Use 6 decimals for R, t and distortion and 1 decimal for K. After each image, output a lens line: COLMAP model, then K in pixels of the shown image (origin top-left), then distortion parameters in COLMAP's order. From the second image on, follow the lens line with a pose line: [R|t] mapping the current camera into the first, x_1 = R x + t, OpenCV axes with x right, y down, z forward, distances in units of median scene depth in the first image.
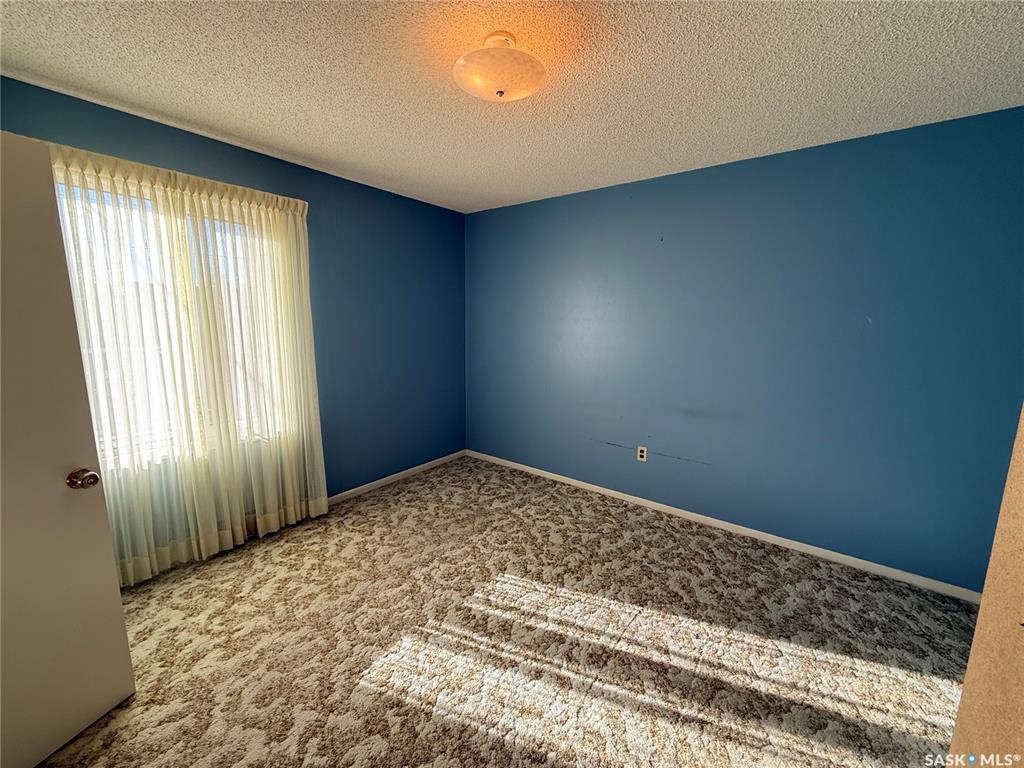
lens RADIAL K [[408.0, 0, 510.7], [0, 408.0, 385.4], [0, 0, 1]] dist [0.001902, -0.000679]
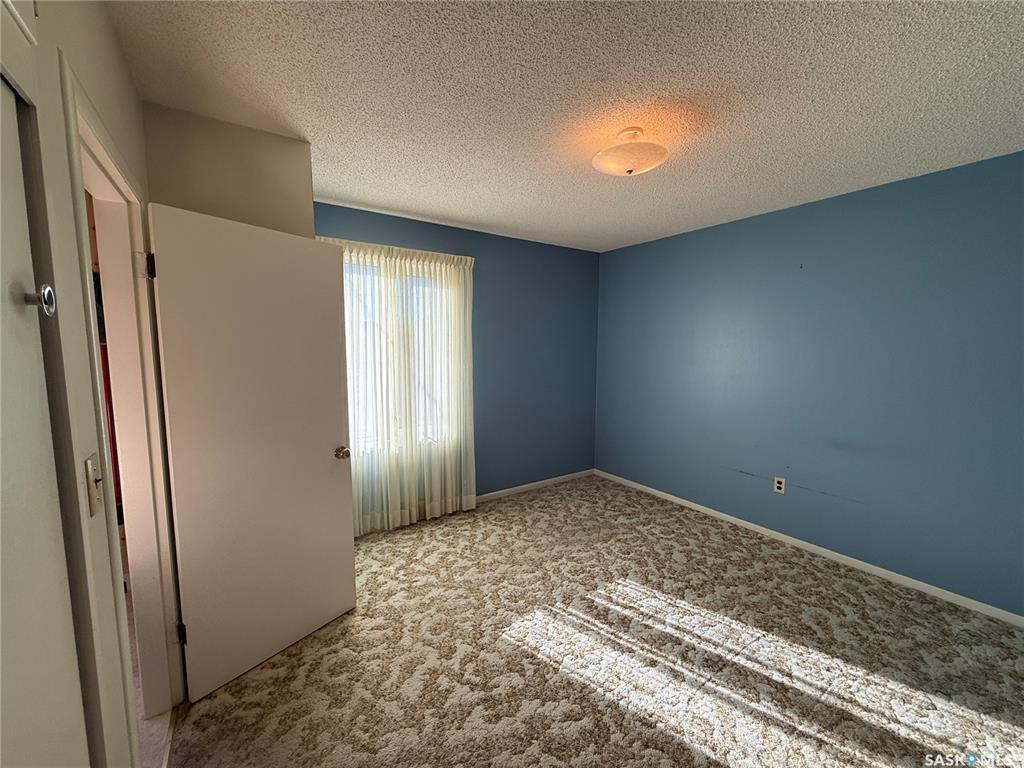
lens RADIAL K [[408.0, 0, 510.3], [0, 408.0, 385.8], [0, 0, 1]] dist [0.001902, -0.000679]
pose [[0.949112, 0.022524, -0.314132, 0.027504], [-0.042551, 0.997465, -0.057043, 0.026399], [0.312051, 0.067507, 0.947664, -0.205972]]
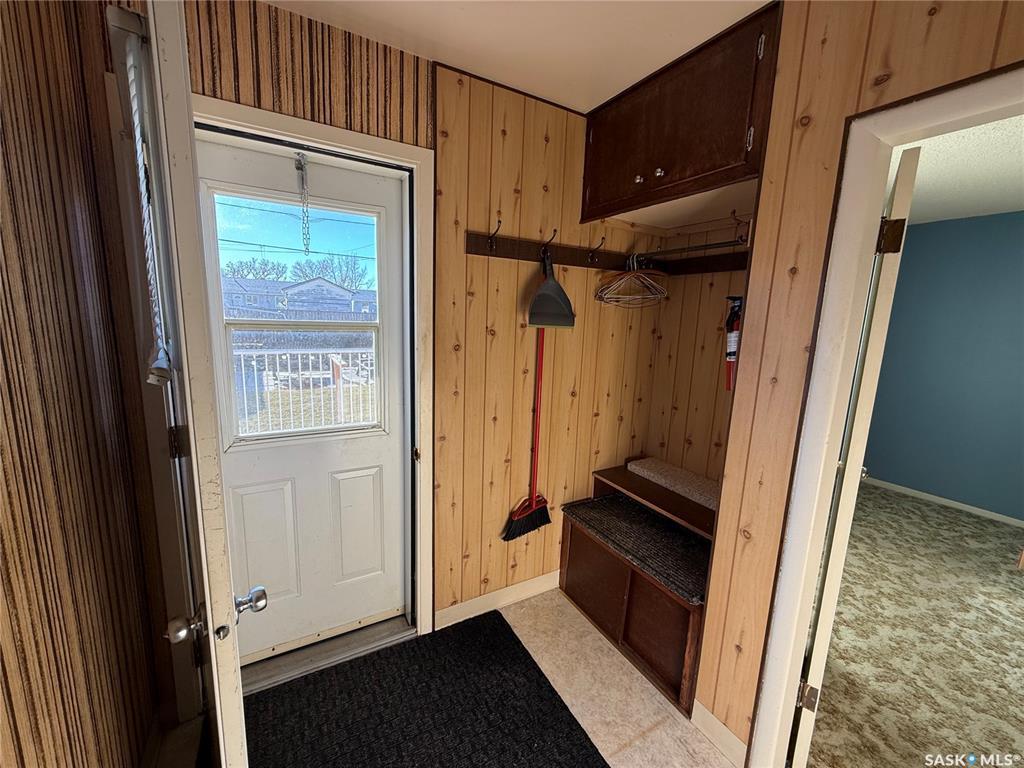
lens RADIAL K [[408.0, 0, 511.7], [0, 408.0, 384.4], [0, 0, 1]] dist [0.001902, -0.000679]
pose [[0.919865, 0.083576, -0.383228, -1.126114], [-0.087320, 0.996151, 0.007650, 0.032453], [0.382392, 0.026427, 0.923622, -0.425364]]
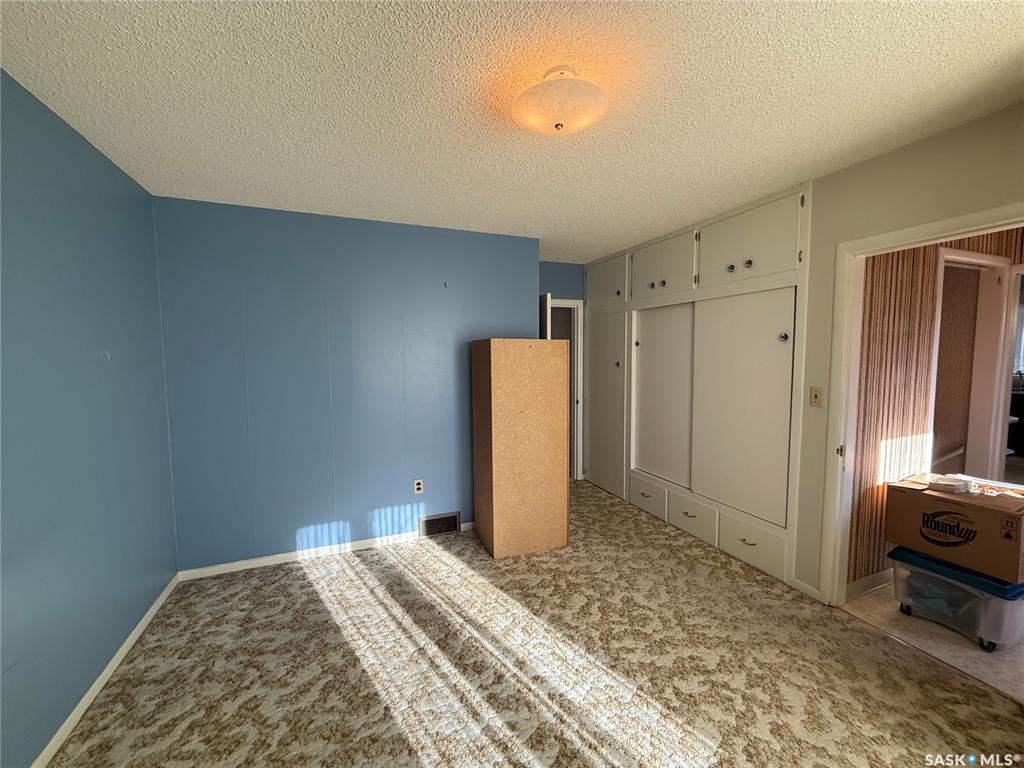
lens RADIAL K [[408.0, 0, 509.3], [0, 408.0, 385.5], [0, 0, 1]] dist [0.001902, -0.000679]
pose [[-0.862384, -0.044429, 0.504302, -0.340435], [0.080963, 0.971217, 0.224015, -0.263364], [-0.499740, 0.234017, -0.833964, 1.556923]]
